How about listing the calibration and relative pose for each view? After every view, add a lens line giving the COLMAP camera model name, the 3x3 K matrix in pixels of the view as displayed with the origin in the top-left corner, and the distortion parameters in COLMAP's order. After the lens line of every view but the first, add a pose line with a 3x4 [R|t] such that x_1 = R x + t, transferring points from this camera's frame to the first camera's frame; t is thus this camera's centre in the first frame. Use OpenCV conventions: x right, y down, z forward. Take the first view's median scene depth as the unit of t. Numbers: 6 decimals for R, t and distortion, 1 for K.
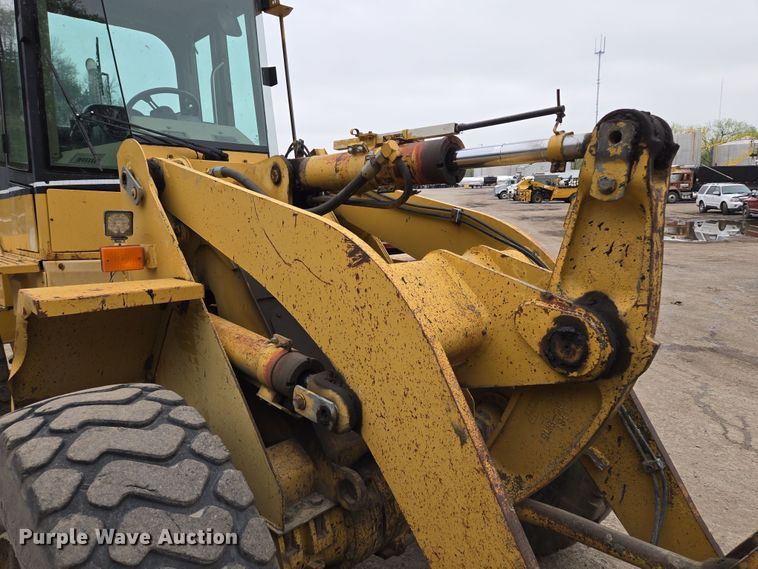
lens RADIAL K [[524.9, 0, 375.7], [0, 524.9, 283.2], [0, 0, 1]] dist [0.073248, -0.056883]
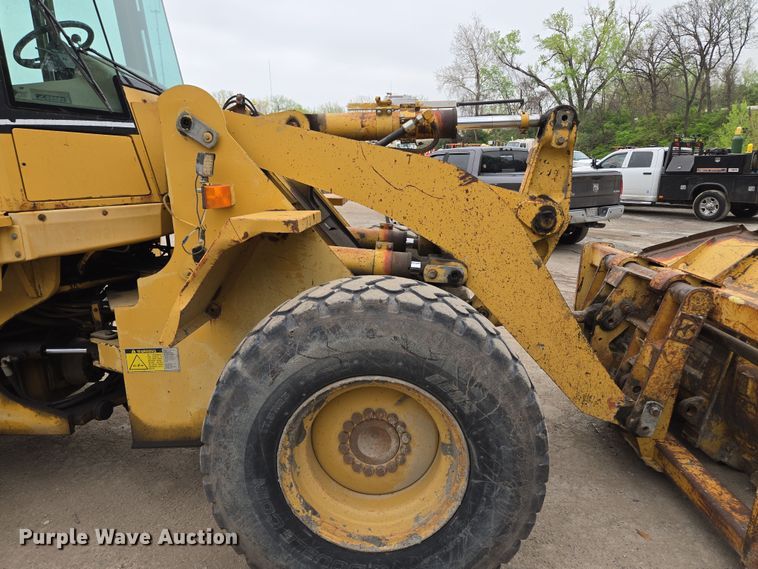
lens RADIAL K [[524.9, 0, 377.2], [0, 524.9, 287.9], [0, 0, 1]] dist [0.073248, -0.056883]
pose [[0.733364, -0.149259, 0.663249, -1.194880], [0.102523, 0.988725, 0.109144, 0.067663], [-0.672061, -0.012045, 0.740398, -0.063658]]
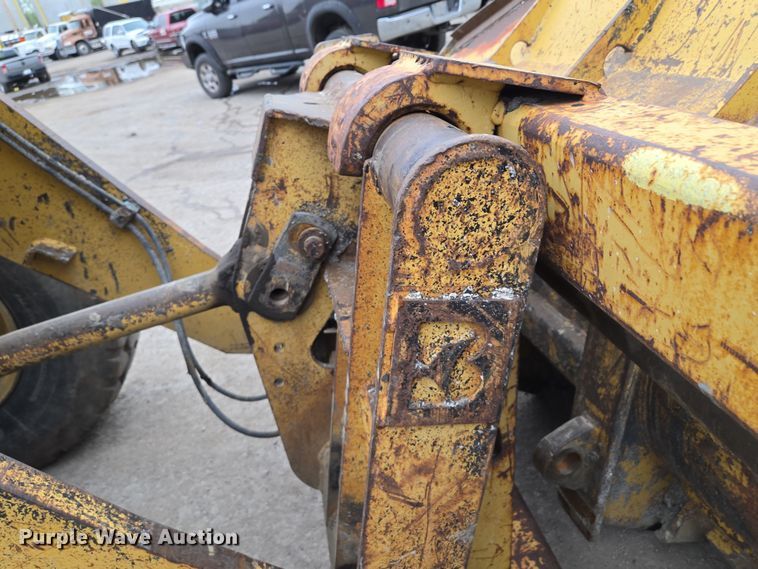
lens RADIAL K [[524.9, 0, 380.2], [0, 524.9, 289.1], [0, 0, 1]] dist [0.073248, -0.056883]
pose [[0.550290, -0.501032, 0.667943, 0.188247], [0.323867, 0.865408, 0.382333, 0.270712], [-0.769605, 0.005930, 0.638493, 0.297342]]
